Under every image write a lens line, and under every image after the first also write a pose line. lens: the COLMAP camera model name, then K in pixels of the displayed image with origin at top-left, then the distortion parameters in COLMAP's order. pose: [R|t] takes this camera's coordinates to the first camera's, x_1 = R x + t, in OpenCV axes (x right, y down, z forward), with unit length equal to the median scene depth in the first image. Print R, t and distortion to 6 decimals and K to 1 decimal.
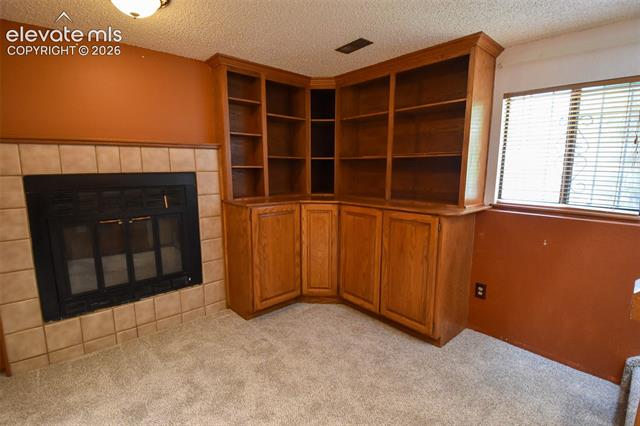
lens RADIAL K [[299.1, 0, 315.8], [0, 299.1, 210.1], [0, 0, 1]] dist [-0.008278, -0.014786]
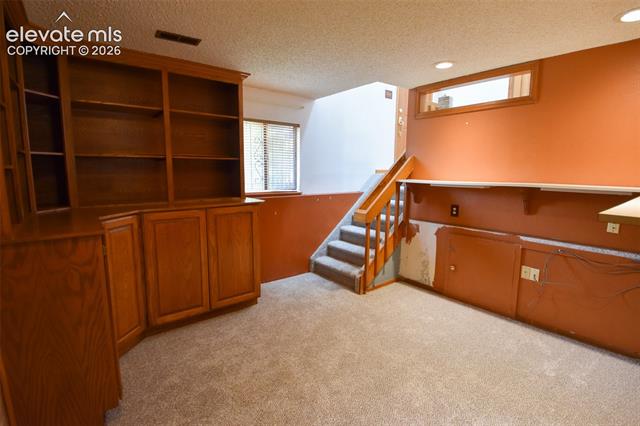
lens RADIAL K [[299.1, 0, 322.2], [0, 299.1, 207.5], [0, 0, 1]] dist [-0.008278, -0.014786]
pose [[0.045130, -0.123062, 0.991372, -0.785363], [0.134613, 0.984082, 0.116029, -0.071630], [-0.989870, 0.128215, 0.060978, 0.538240]]
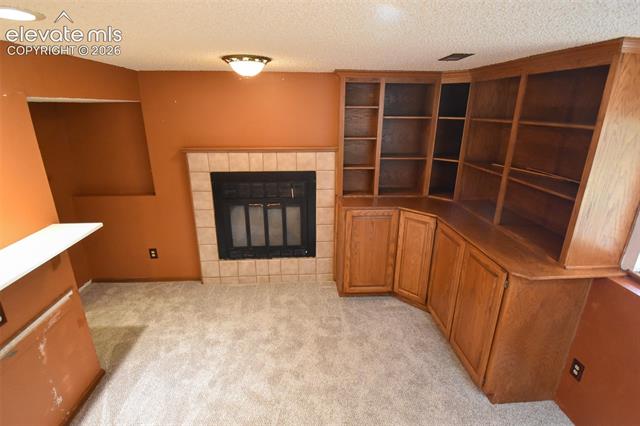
lens RADIAL K [[299.1, 0, 317.6], [0, 299.1, 209.2], [0, 0, 1]] dist [-0.008278, -0.014786]
pose [[0.791421, 0.188398, -0.581515, 0.375752], [-0.091210, 0.977066, 0.192413, -0.228100], [0.604429, -0.099240, 0.790454, 0.018714]]
